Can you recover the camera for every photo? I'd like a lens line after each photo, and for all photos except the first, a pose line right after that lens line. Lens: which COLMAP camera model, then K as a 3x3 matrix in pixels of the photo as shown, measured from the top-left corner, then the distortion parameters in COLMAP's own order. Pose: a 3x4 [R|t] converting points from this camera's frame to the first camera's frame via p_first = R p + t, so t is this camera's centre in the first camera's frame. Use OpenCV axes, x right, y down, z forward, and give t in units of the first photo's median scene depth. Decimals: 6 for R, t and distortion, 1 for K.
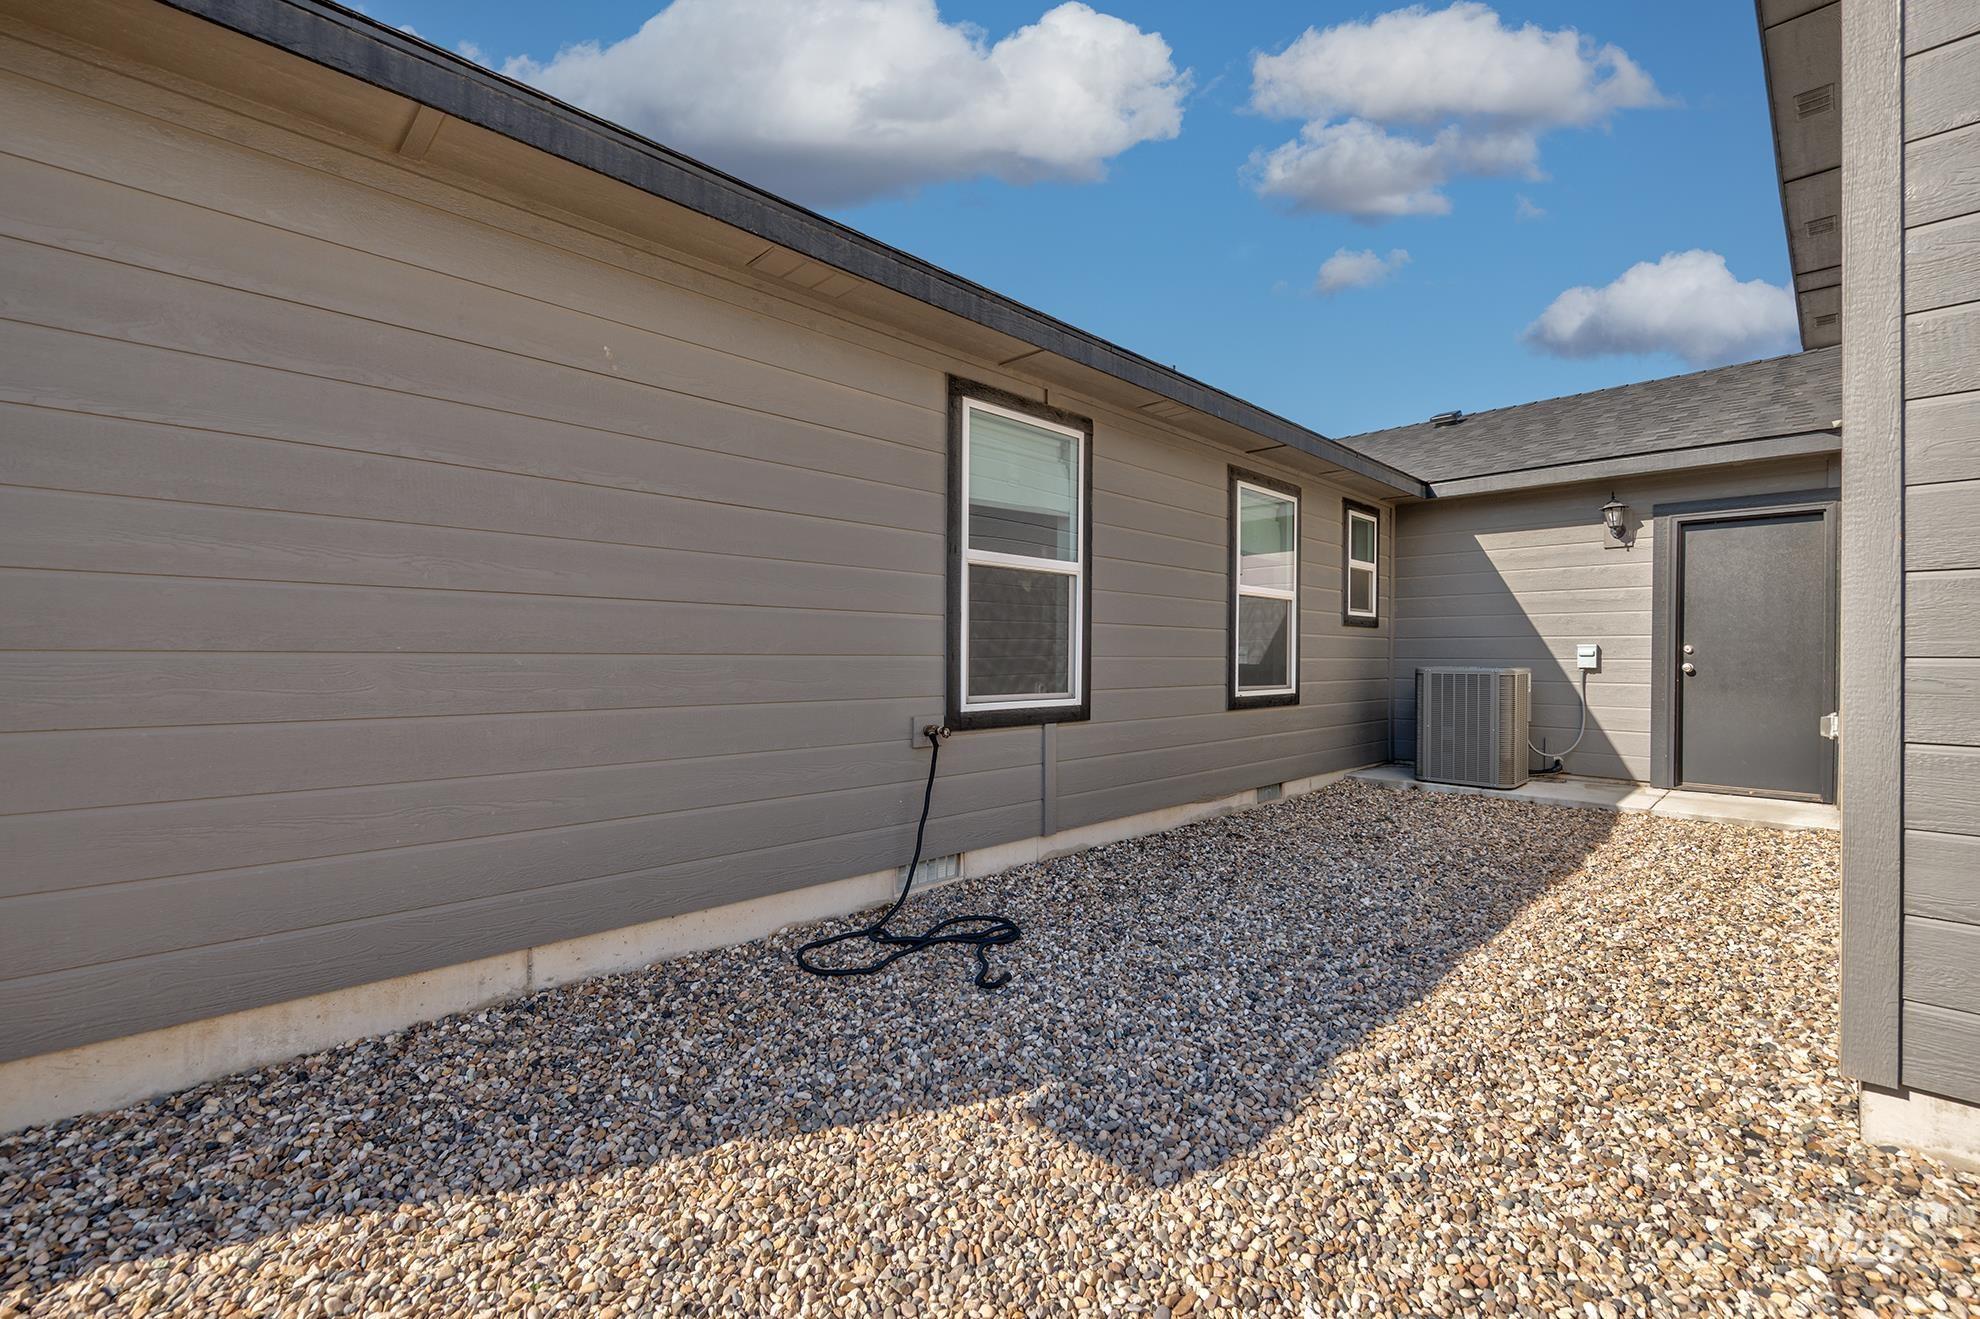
lens RADIAL K [[830.5, 0, 1008.4], [0, 830.5, 651.6], [0, 0, 1]] dist [0.001661, 0.000035]
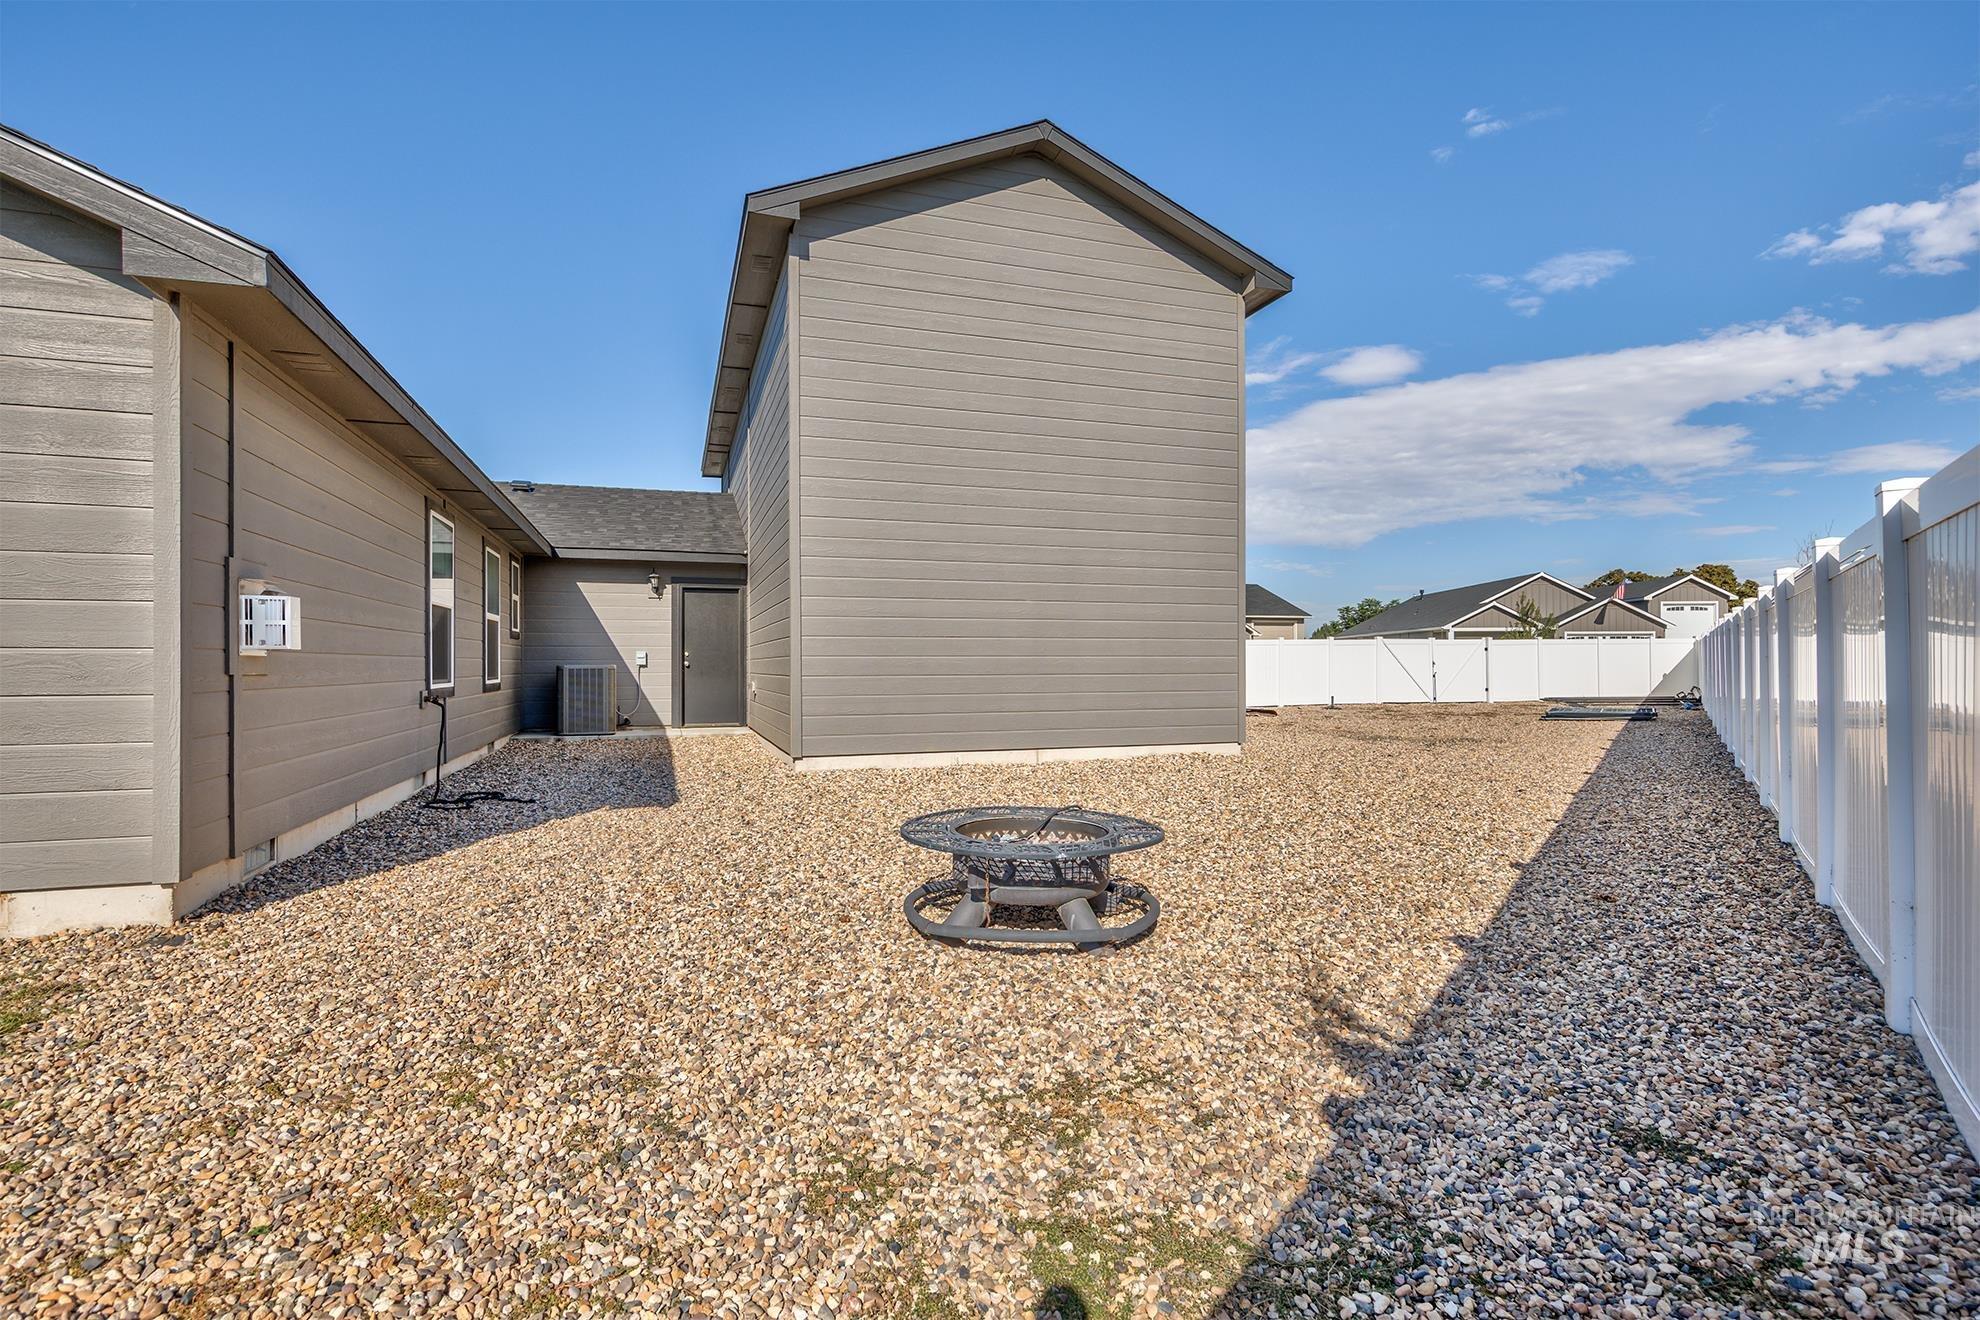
lens RADIAL K [[970.7, 0, 990.8], [0, 970.7, 657.7], [0, 0, 1]] dist [-0.004628, -0.001927]
pose [[0.441682, 0.001458, 0.897171, -0.825571], [0.006205, 0.999970, -0.004680, 0.018313], [-0.897150, 0.007635, 0.441659, -0.575472]]
